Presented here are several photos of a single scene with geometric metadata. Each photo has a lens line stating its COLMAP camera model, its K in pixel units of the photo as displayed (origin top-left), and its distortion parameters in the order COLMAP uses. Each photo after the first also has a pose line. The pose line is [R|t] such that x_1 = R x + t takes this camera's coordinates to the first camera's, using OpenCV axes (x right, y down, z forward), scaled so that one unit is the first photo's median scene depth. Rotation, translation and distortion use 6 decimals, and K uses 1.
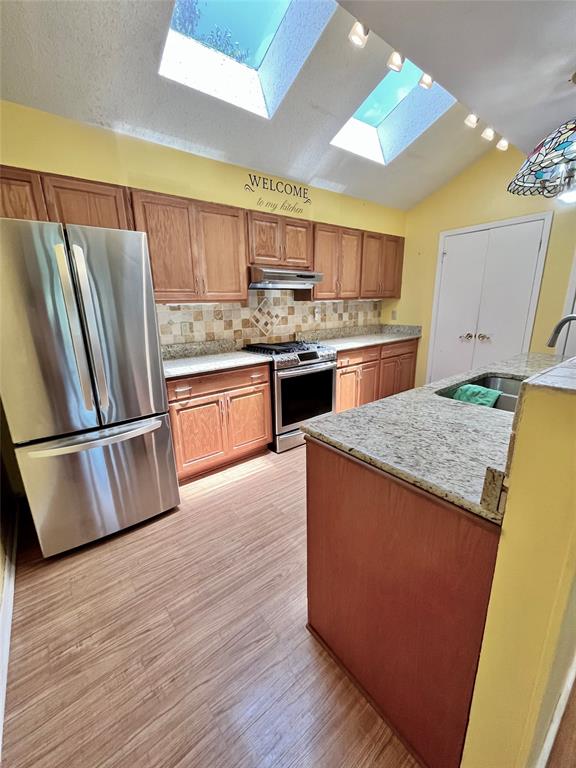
lens RADIAL K [[311.1, 0, 285.1], [0, 311.1, 384.8], [0, 0, 1]] dist [-0.004080, 0.000852]
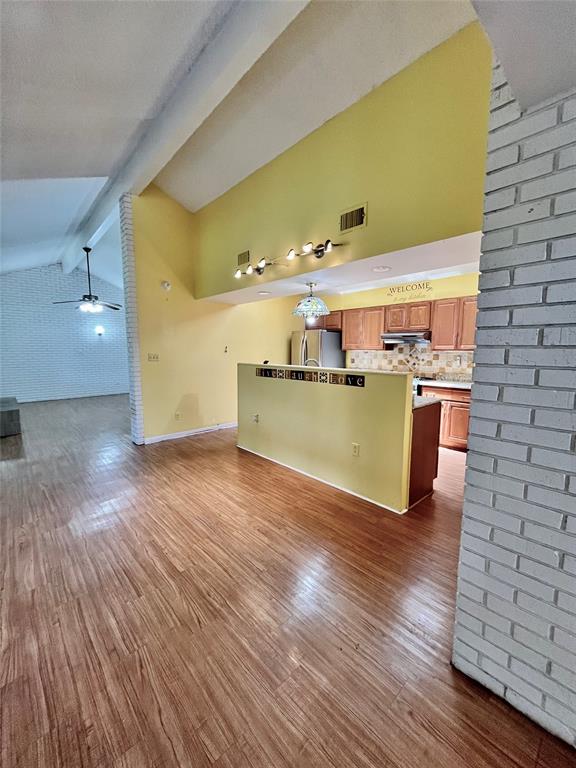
lens RADIAL K [[311.1, 0, 285.1], [0, 311.1, 384.8], [0, 0, 1]] dist [-0.004080, 0.000852]
pose [[0.070144, 0.136925, -0.988095, 1.547124], [-0.258841, 0.959105, 0.114533, -0.110127], [0.963370, 0.247726, 0.102717, 0.237455]]
